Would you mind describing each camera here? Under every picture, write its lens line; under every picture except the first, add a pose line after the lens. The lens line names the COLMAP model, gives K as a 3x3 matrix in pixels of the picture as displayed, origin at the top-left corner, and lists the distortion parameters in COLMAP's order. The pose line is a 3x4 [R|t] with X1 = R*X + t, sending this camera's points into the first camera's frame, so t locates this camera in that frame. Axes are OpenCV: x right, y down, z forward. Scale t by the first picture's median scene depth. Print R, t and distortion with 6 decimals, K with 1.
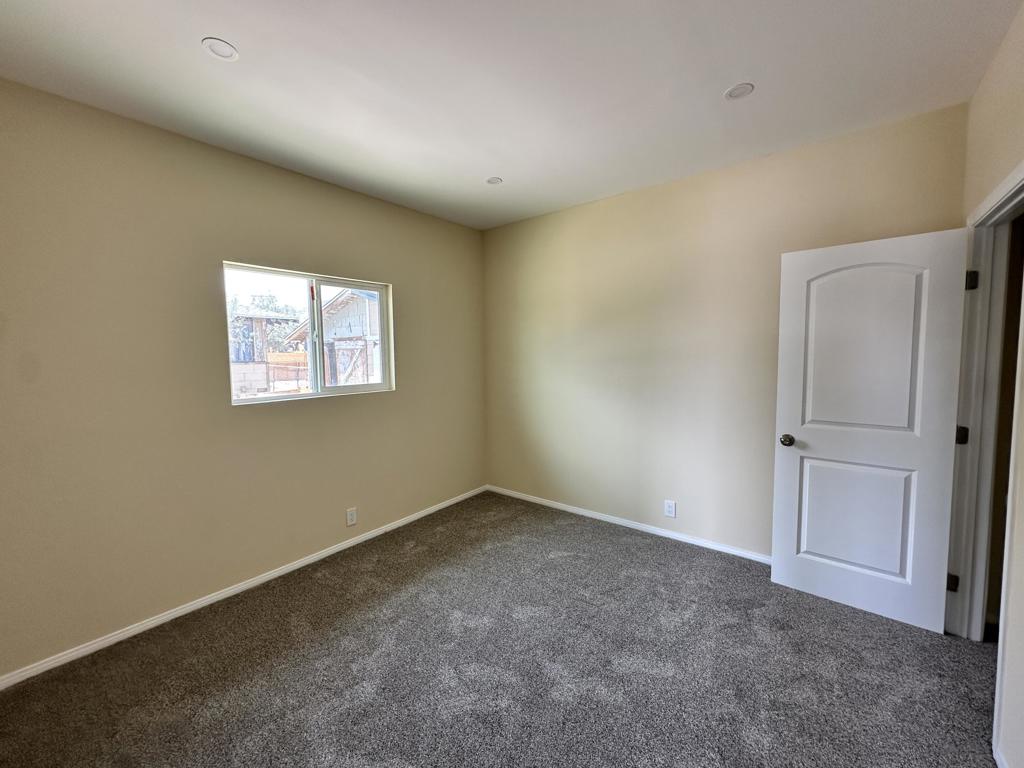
lens RADIAL K [[408.5, 0, 510.2], [0, 408.5, 381.4], [0, 0, 1]] dist [-0.002975, 0.000615]
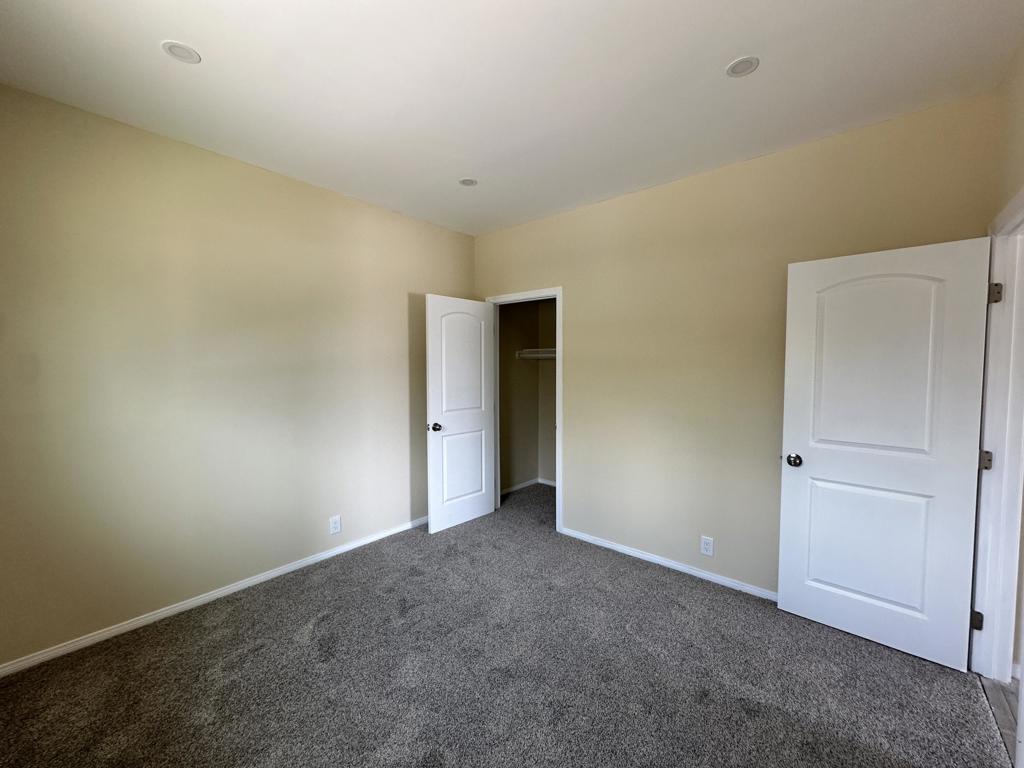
lens RADIAL K [[408.5, 0, 510.2], [0, 408.5, 381.4], [0, 0, 1]] dist [-0.002975, 0.000615]
pose [[0.038590, -0.032605, 0.998723, -0.696392], [0.066925, 0.997308, 0.029972, -0.037272], [-0.997011, 0.065683, 0.040668, 0.660185]]
